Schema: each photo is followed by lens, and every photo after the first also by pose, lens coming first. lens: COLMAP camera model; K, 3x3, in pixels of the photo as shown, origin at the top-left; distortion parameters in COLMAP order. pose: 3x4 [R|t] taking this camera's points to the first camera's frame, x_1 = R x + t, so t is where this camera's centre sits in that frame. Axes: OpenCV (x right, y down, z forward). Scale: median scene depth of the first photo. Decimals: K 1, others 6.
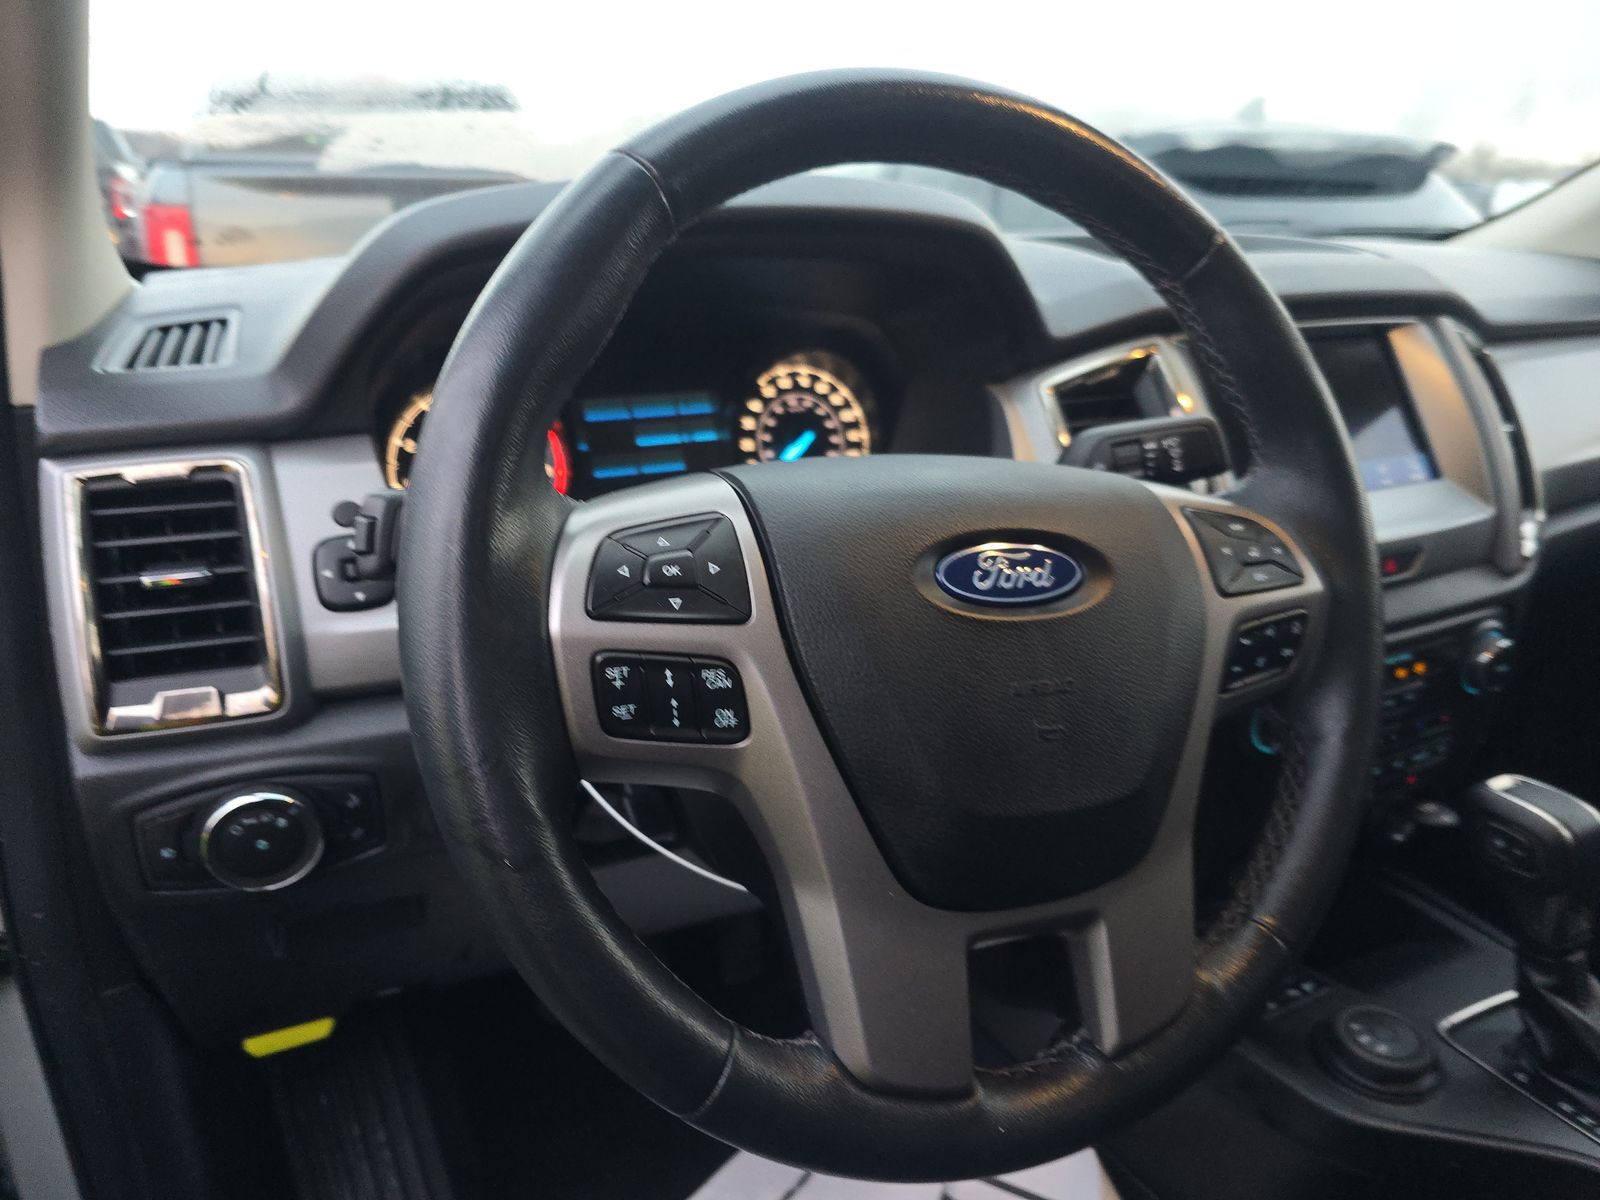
lens RADIAL K [[1053.9, 0, 800.0], [0, 1053.9, 600.0], [0, 0, 1]] dist [0.004386, -0.020933]
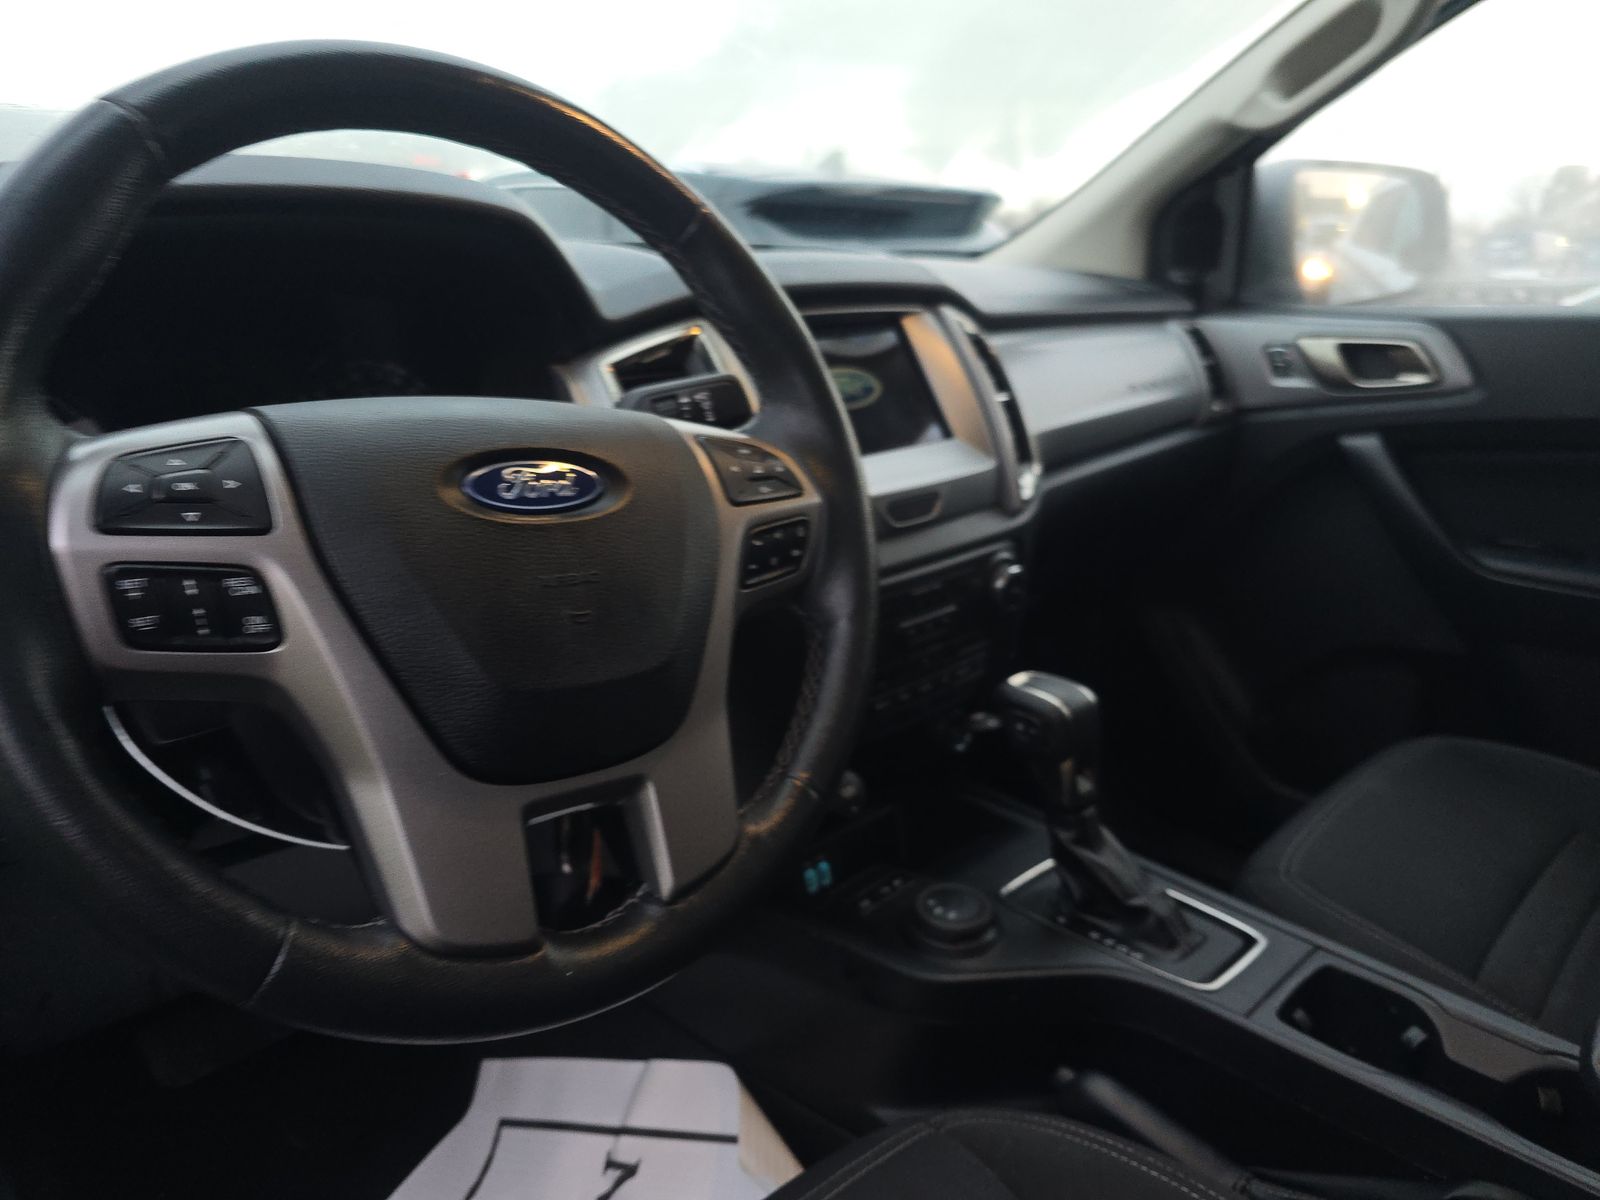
lens RADIAL K [[1058.2, 0, 800.0], [0, 1058.2, 600.0], [0, 0, 1]] dist [0.065346, -0.107397]
pose [[0.948025, -0.092893, 0.304336, 0.096971], [0.107676, 0.993667, -0.032119, 0.144145], [-0.299425, 0.063220, 0.952023, -0.144566]]
